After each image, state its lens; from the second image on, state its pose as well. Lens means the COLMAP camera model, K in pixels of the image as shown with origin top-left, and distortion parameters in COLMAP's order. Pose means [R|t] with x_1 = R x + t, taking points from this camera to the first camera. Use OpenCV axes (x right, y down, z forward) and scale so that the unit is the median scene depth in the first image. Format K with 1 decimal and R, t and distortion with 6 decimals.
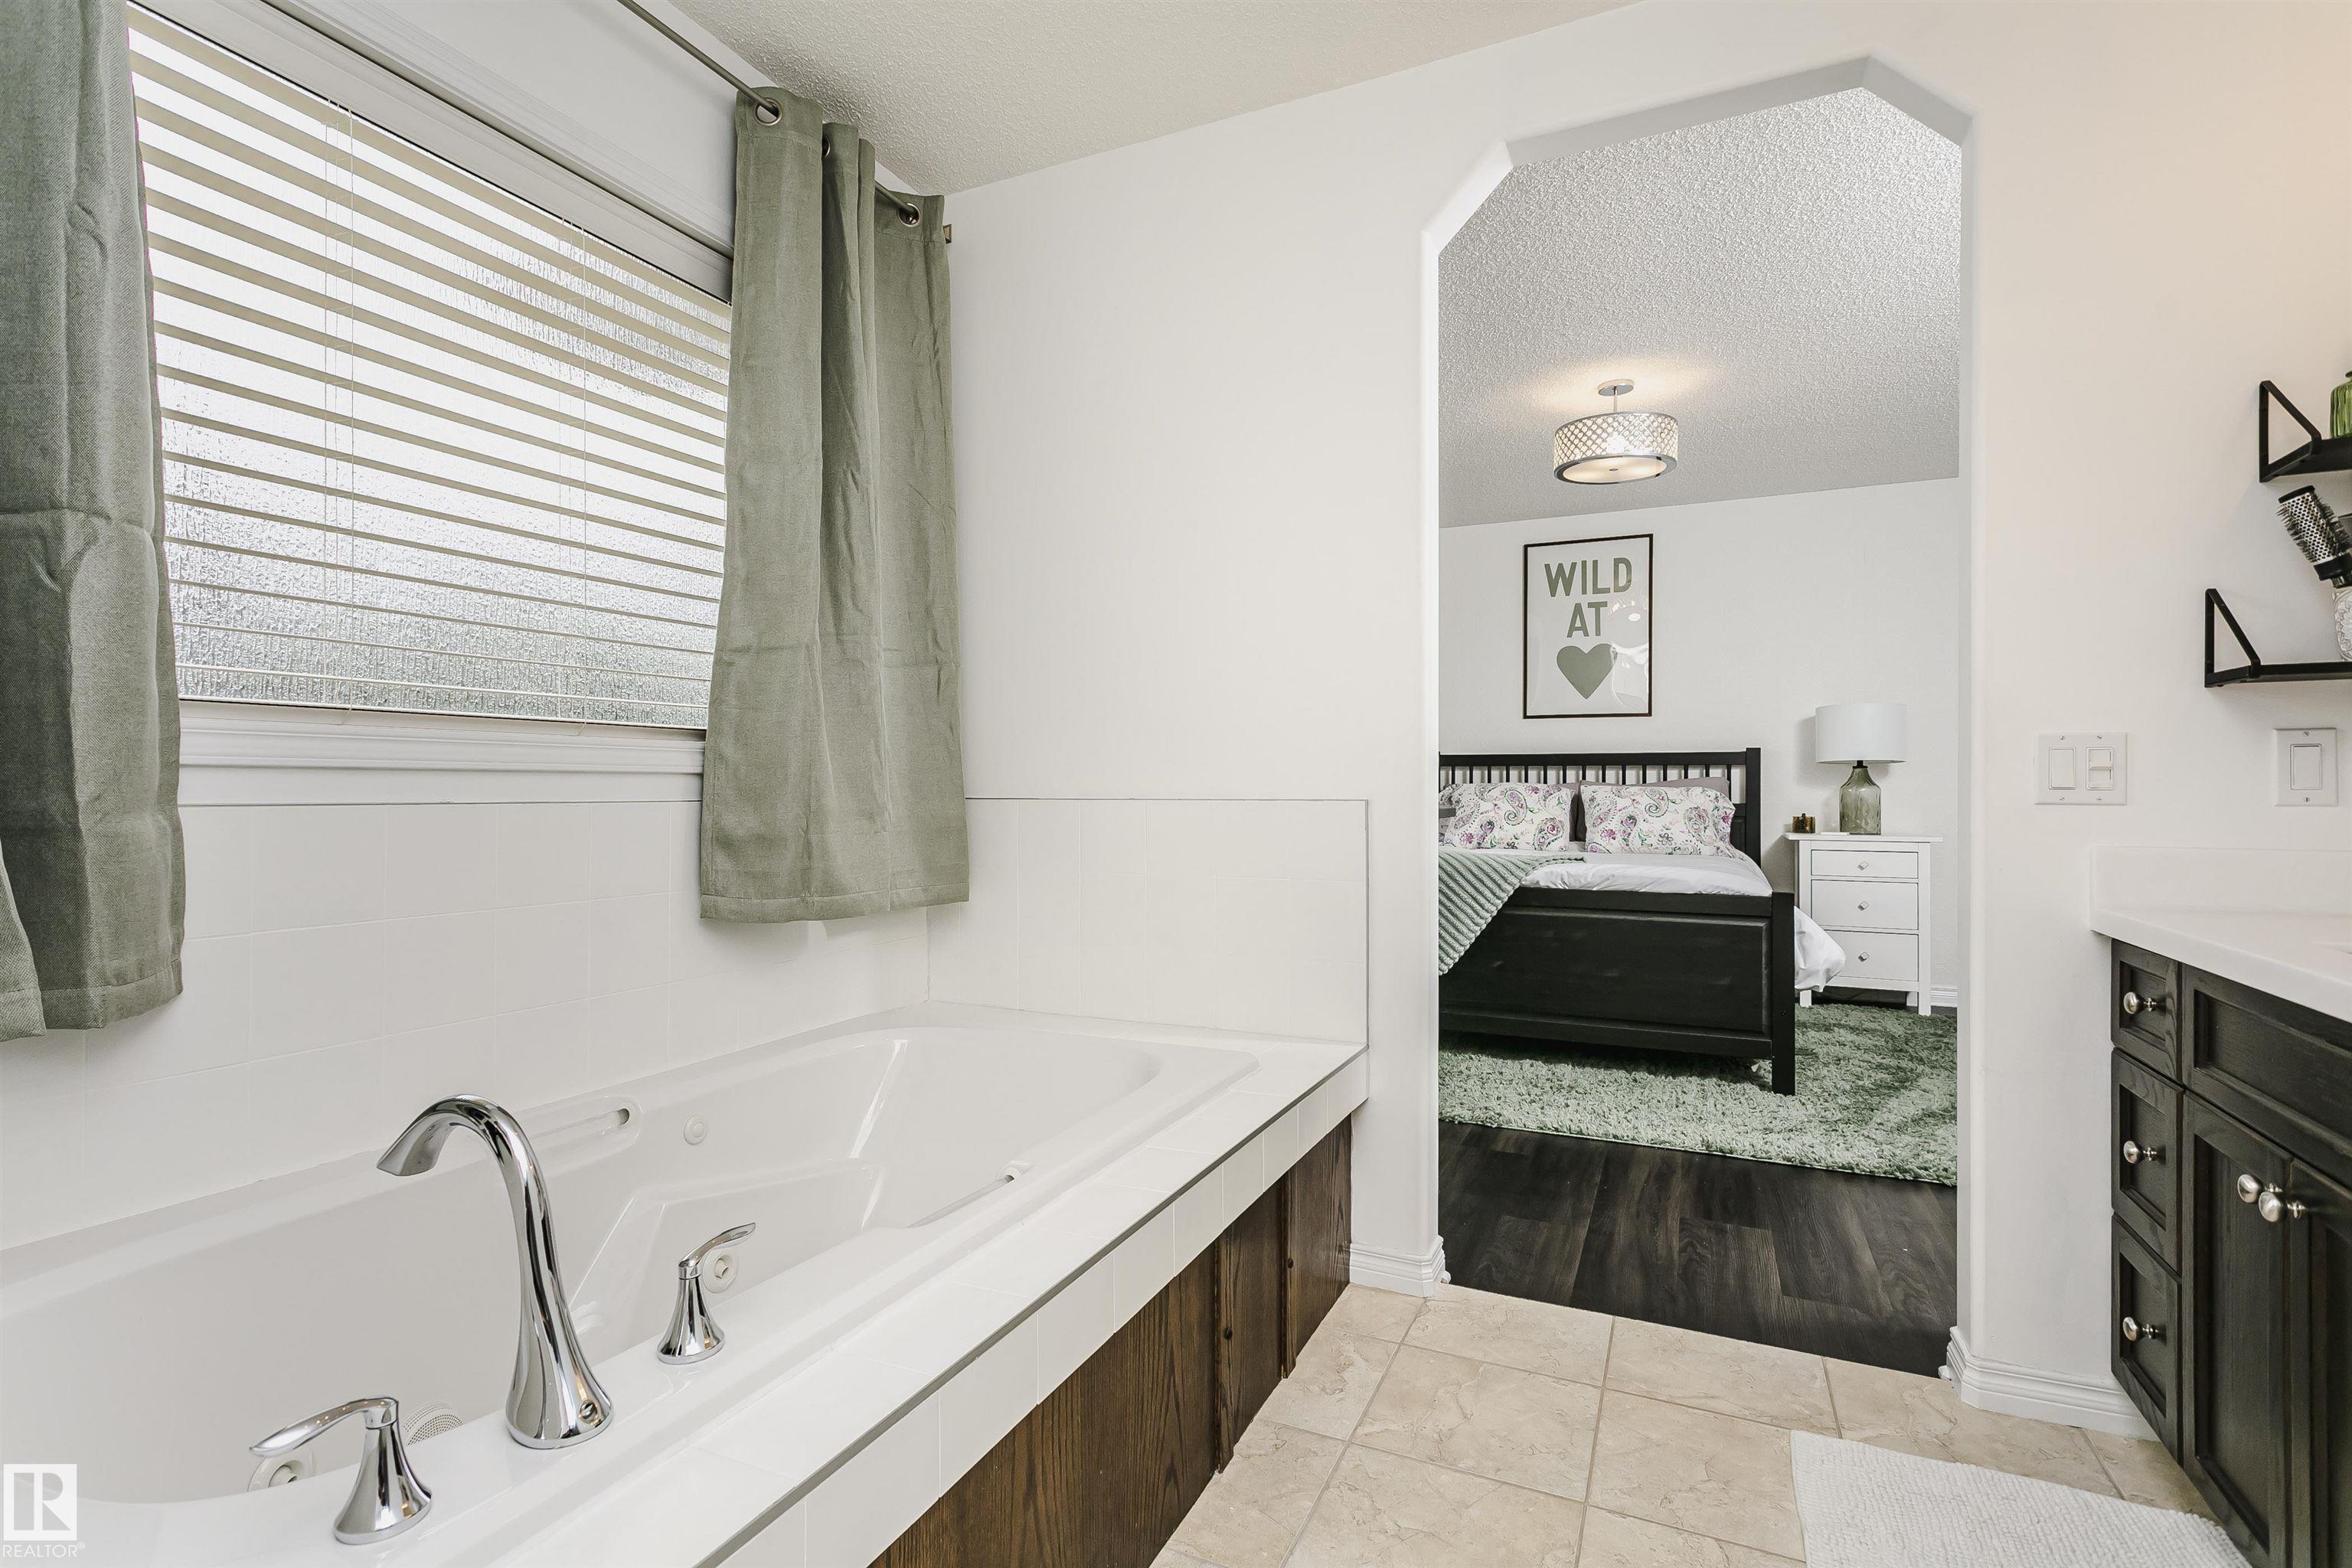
lens RADIAL K [[1155.3, 0, 1176.0], [0, 1155.3, 784.0], [0, 0, 1]] dist [-0.000653, -0.000019]
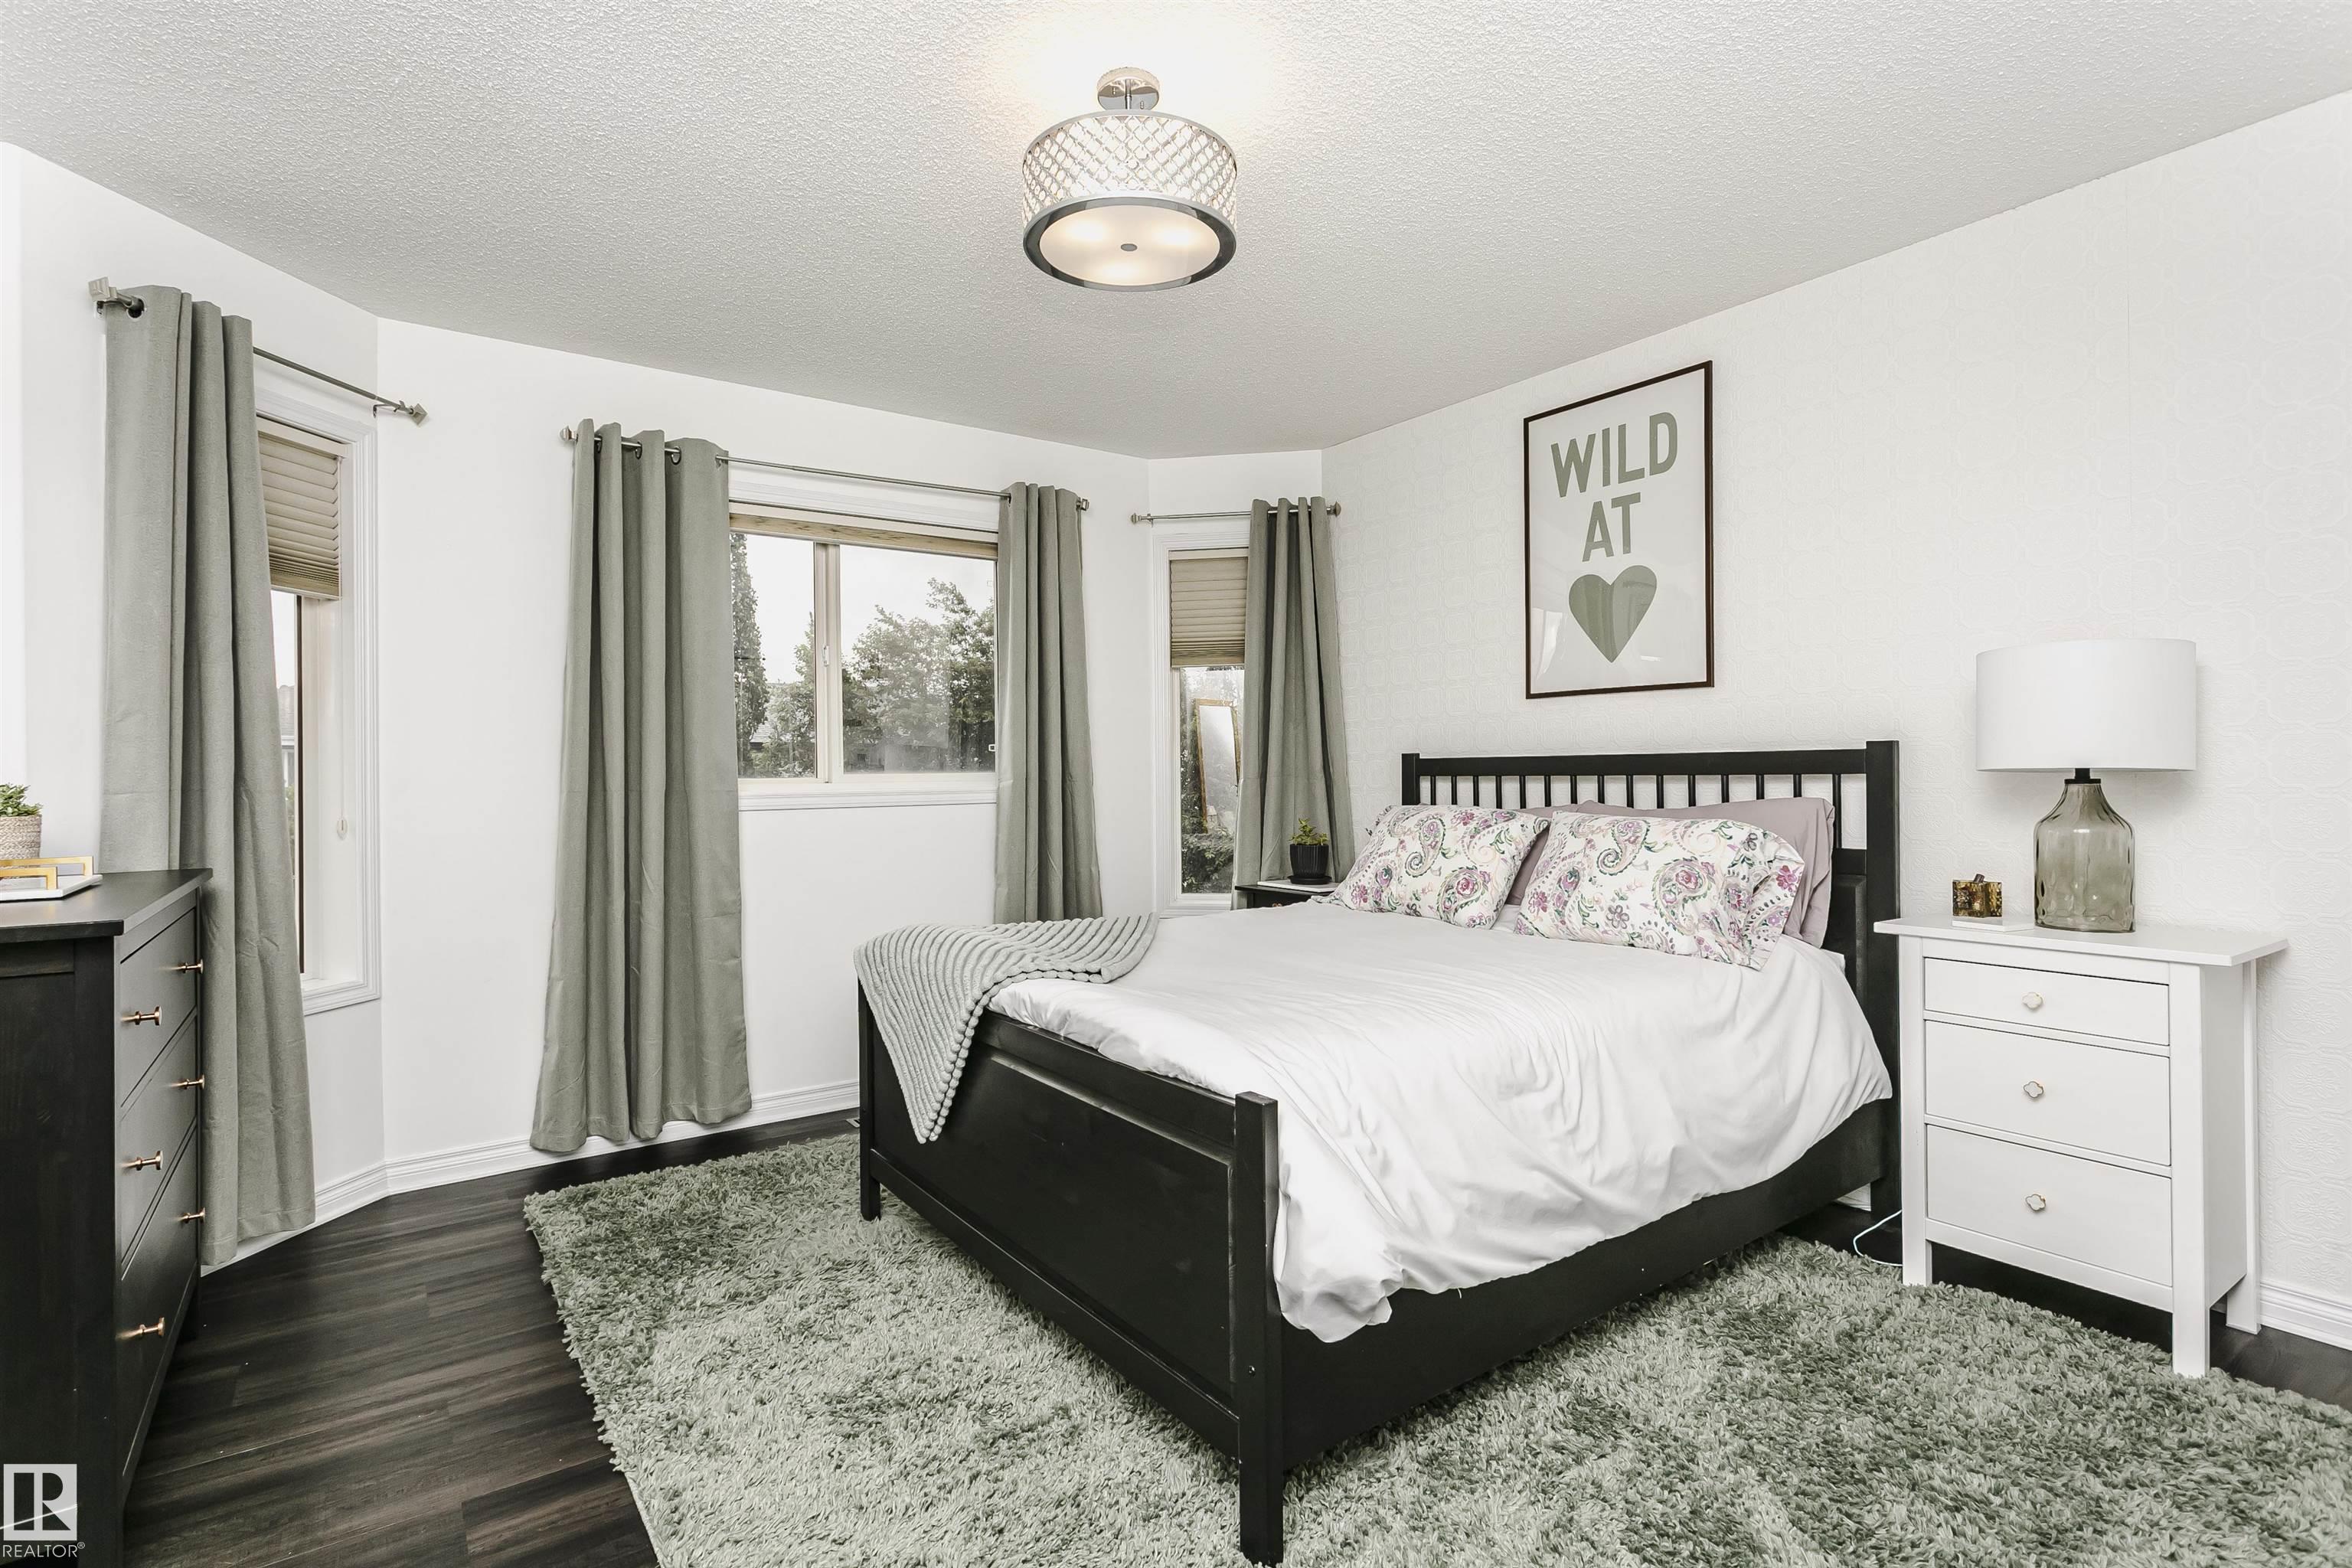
lens RADIAL K [[1146.4, 0, 1171.1], [0, 1146.4, 764.6], [0, 0, 1]] dist [0.000365, 0.000677]
pose [[0.864827, -0.011958, -0.501928, 0.462858], [0.011110, 0.999927, -0.004679, -0.021250], [0.501948, -0.001530, 0.864897, 0.387104]]
